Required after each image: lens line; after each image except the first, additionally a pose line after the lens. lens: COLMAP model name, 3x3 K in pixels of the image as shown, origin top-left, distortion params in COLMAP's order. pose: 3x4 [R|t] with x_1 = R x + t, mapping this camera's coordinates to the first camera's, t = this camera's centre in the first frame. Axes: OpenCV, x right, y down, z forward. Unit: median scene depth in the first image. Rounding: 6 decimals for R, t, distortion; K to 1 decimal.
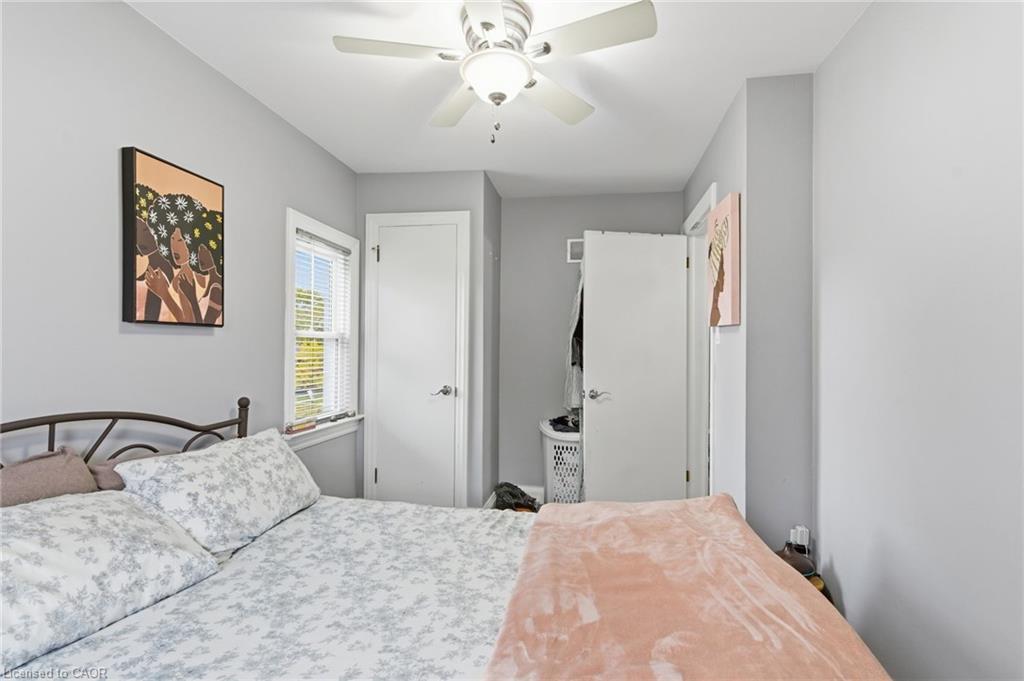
lens RADIAL K [[464.1, 0, 514.8], [0, 464.1, 336.5], [0, 0, 1]] dist [0.002354, -0.000126]
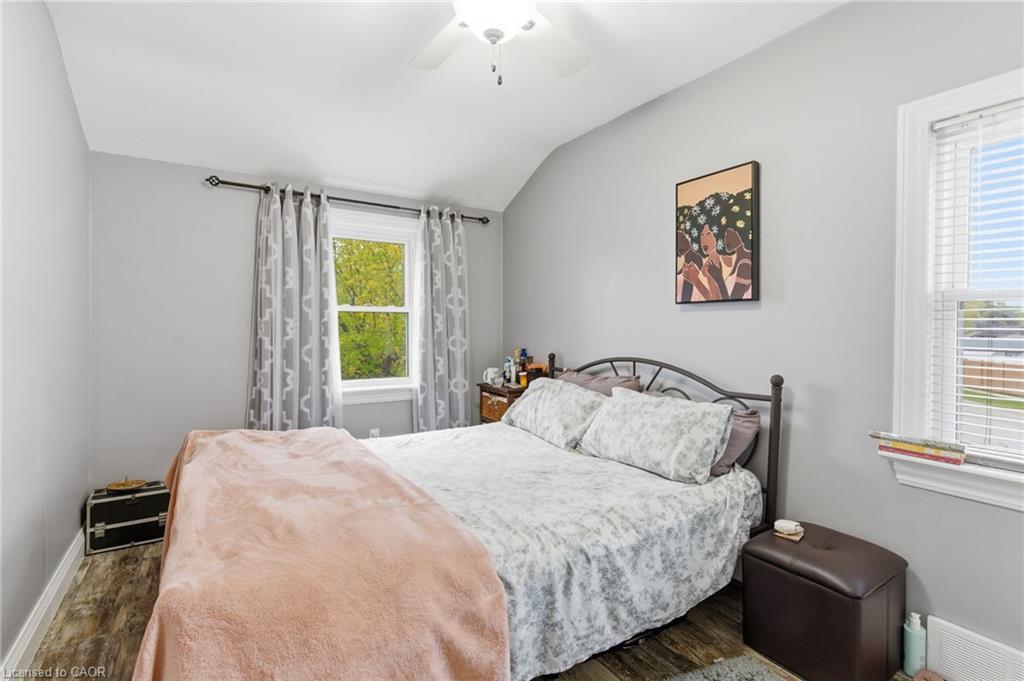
lens RADIAL K [[464.1, 0, 514.8], [0, 464.1, 336.5], [0, 0, 1]] dist [0.002354, -0.000126]
pose [[-0.729811, -0.002777, -0.683643, 0.487158], [-0.001234, 0.999995, -0.002745, 0.067911], [0.683647, -0.001160, -0.729811, 1.532988]]
